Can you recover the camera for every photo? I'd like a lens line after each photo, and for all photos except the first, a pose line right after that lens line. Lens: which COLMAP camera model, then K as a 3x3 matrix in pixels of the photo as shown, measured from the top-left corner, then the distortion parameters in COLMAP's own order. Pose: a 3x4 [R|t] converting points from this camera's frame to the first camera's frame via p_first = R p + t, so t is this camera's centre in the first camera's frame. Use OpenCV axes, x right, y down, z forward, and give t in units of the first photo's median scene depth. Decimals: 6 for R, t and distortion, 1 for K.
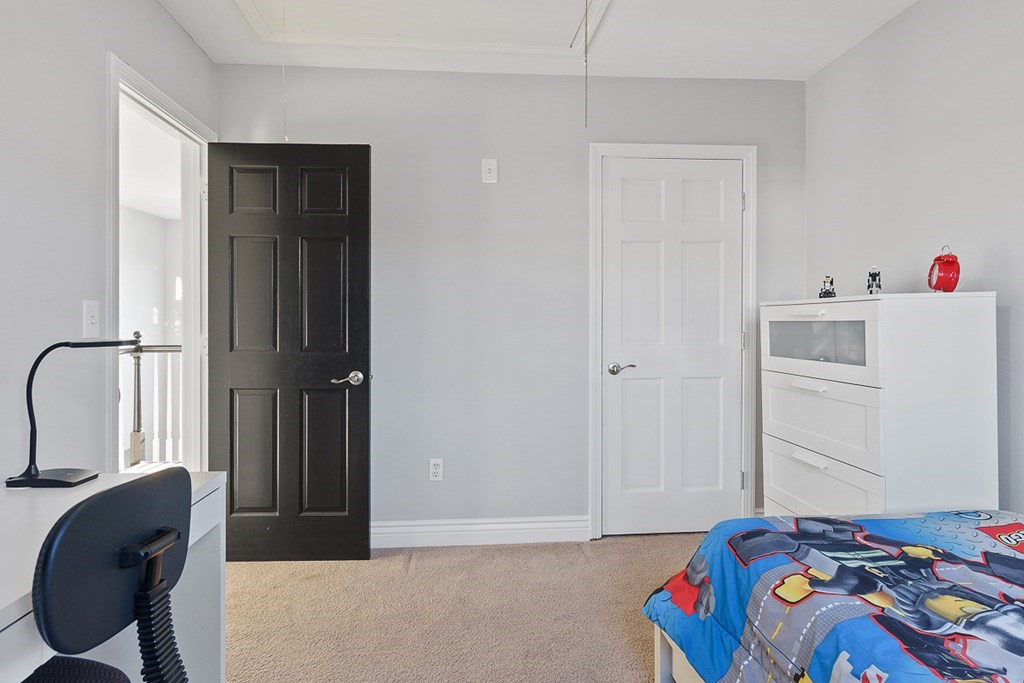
lens RADIAL K [[577.8, 0, 512.0], [0, 577.8, 341.5], [0, 0, 1]] dist [0.001315, 0.000514]
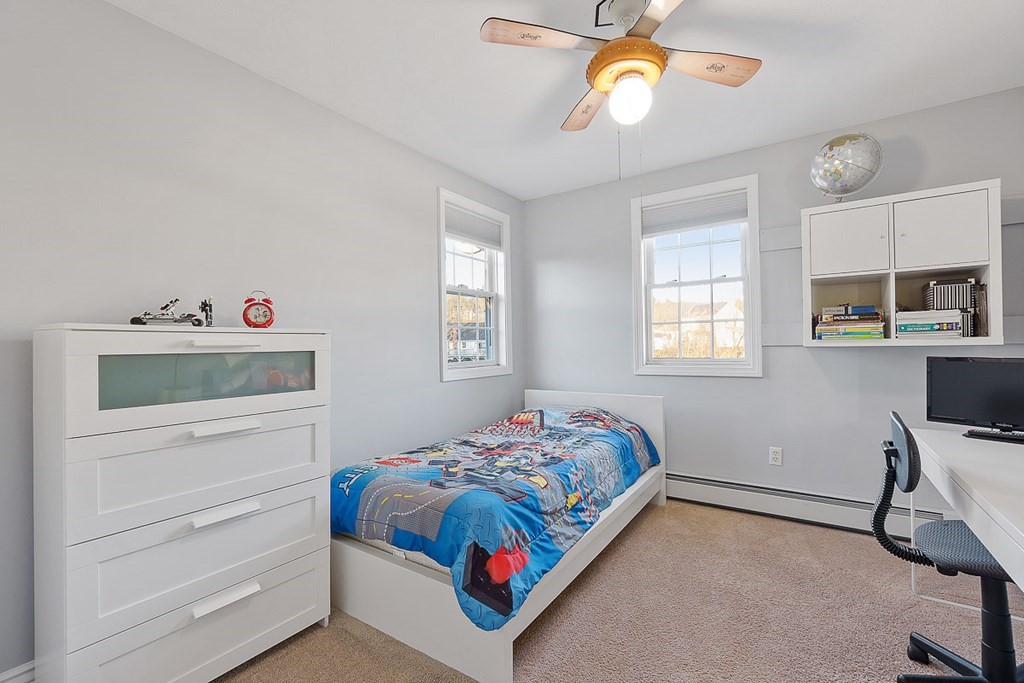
lens RADIAL K [[440.4, 0, 505.3], [0, 440.4, 345.7], [0, 0, 1]] dist [0.002085, 0.000179]
pose [[-0.774328, 0.011752, 0.632676, -0.327844], [0.032206, 0.999264, 0.020855, -0.067794], [-0.631965, 0.036524, -0.774136, 1.832142]]
